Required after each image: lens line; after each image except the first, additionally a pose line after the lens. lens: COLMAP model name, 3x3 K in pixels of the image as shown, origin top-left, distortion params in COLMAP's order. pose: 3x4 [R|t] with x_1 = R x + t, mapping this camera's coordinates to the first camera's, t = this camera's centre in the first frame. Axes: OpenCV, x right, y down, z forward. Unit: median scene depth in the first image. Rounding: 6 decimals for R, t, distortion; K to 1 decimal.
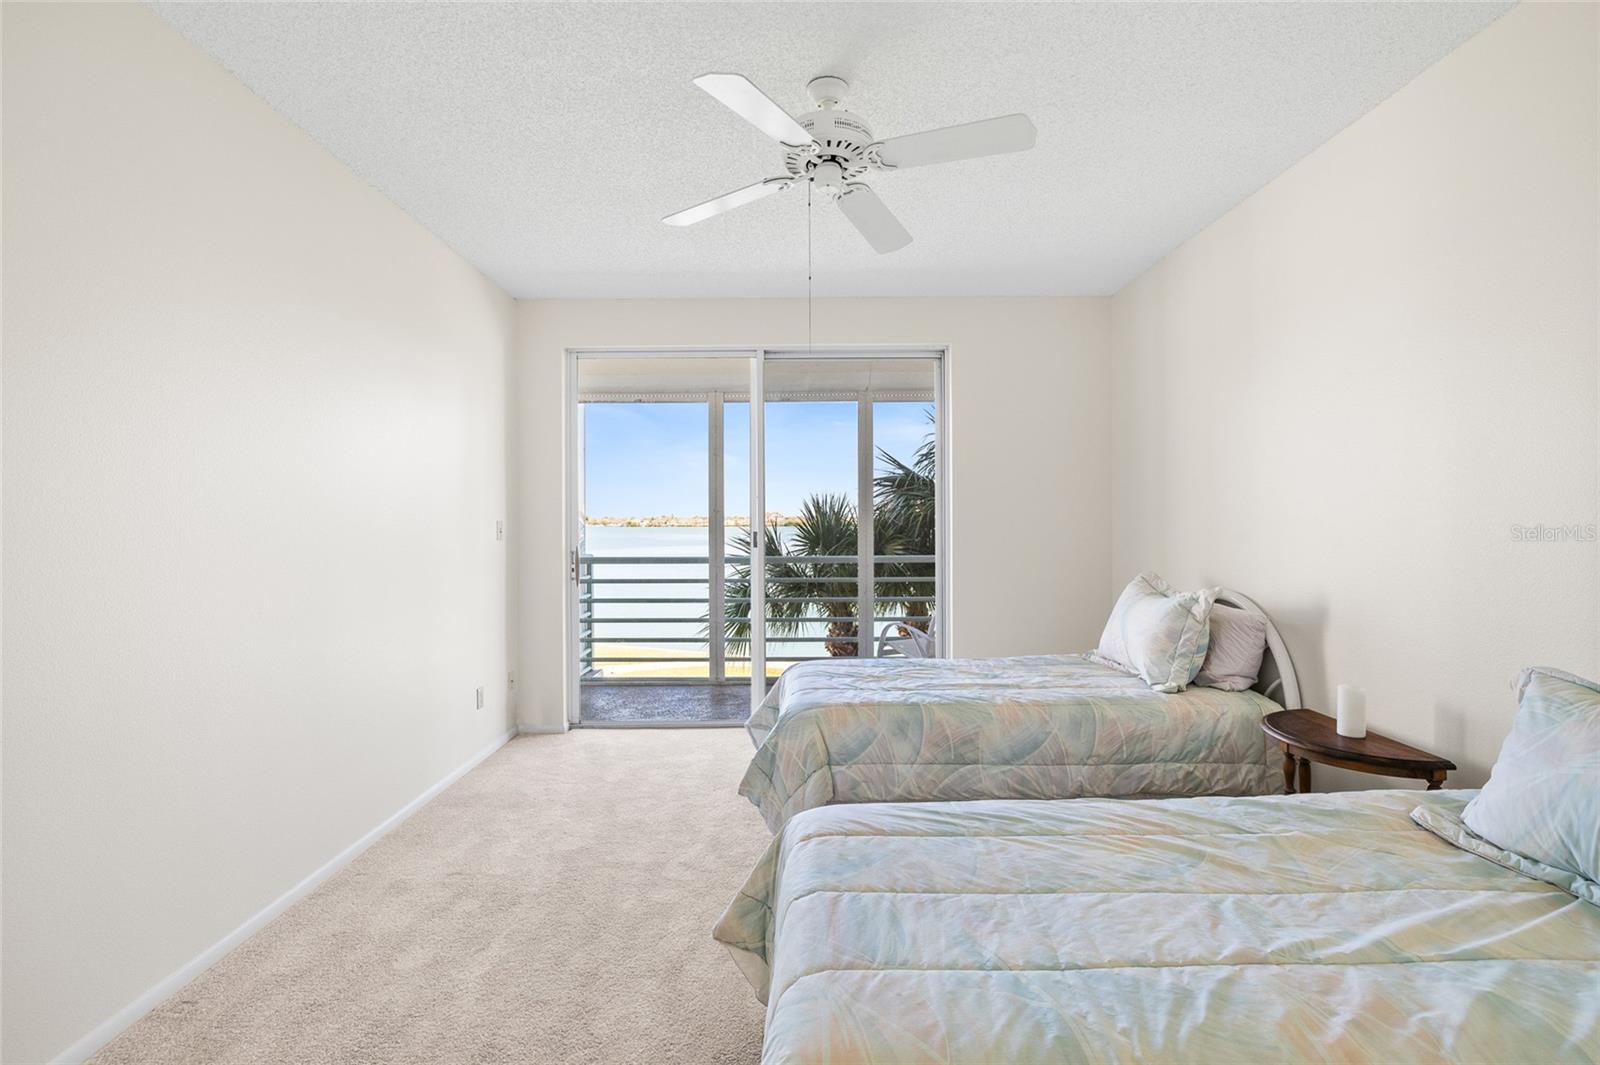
lens RADIAL K [[717.7, 0, 800.8], [0, 717.7, 522.8], [0, 0, 1]] dist [-0.007906, 0.002758]
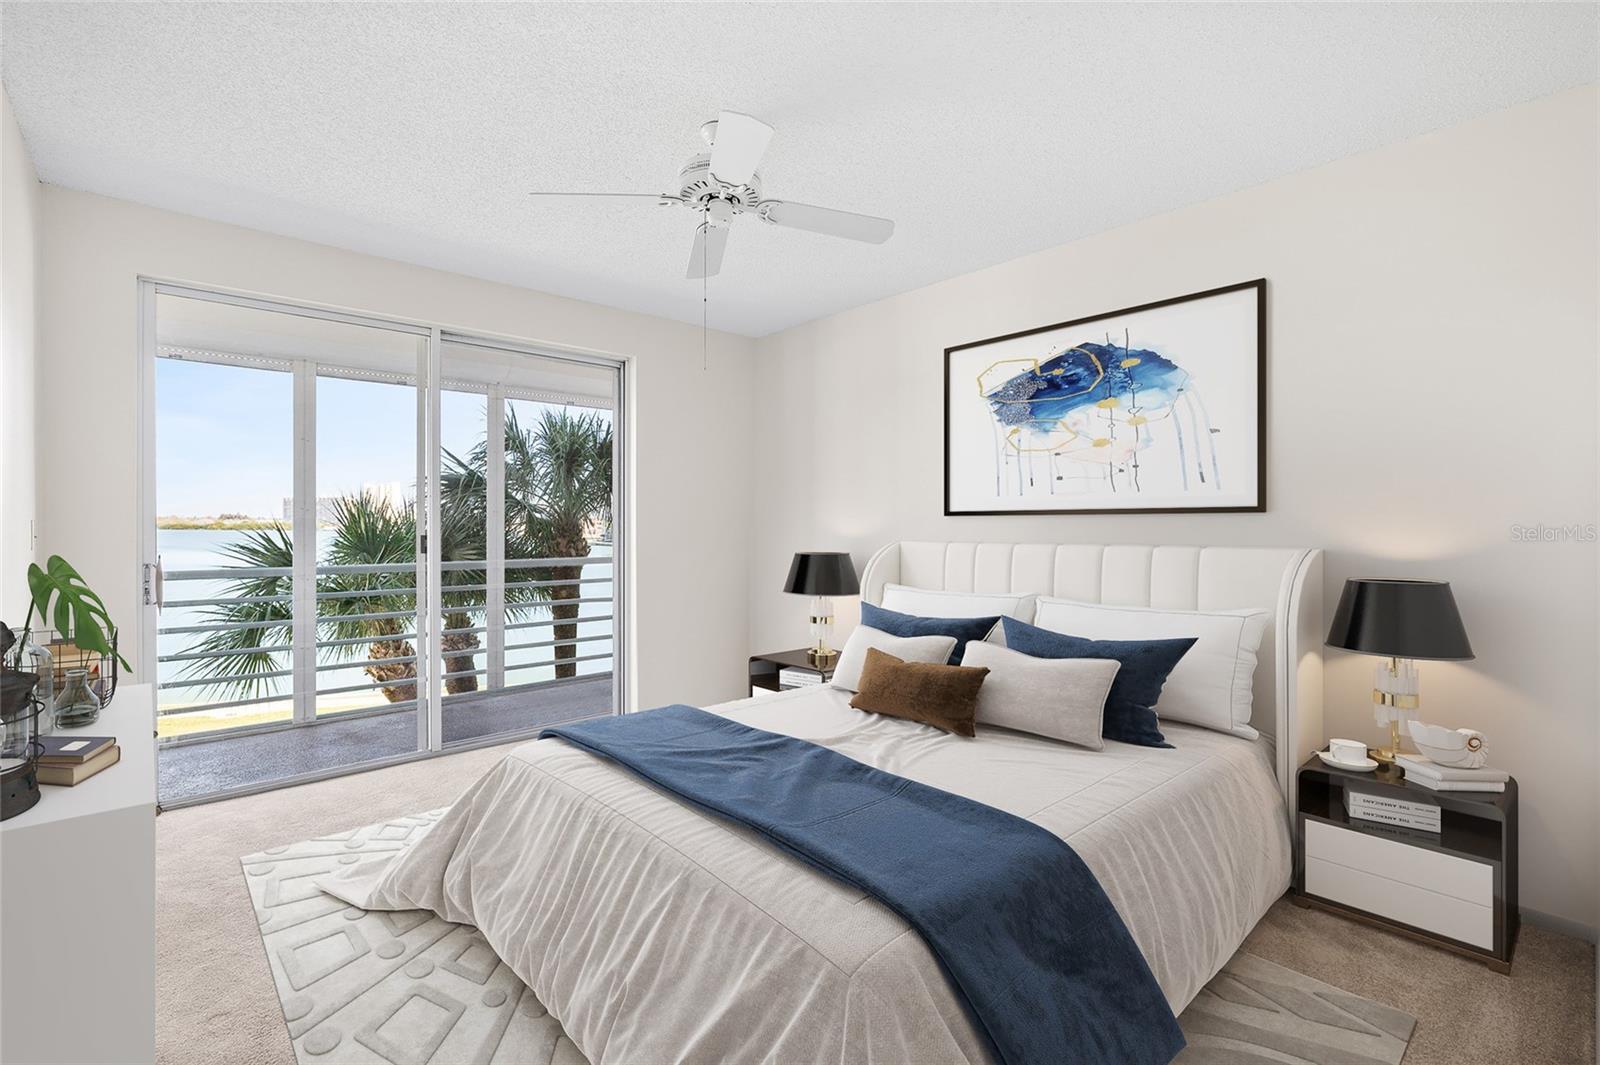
lens RADIAL K [[717.7, 0, 797.5], [0, 717.7, 524.5], [0, 0, 1]] dist [-0.007906, 0.002758]
pose [[0.751288, 0.006462, 0.659942, -0.231556], [-0.003442, 0.999977, -0.005874, 0.002708], [-0.659965, 0.002142, 0.751293, 0.034571]]
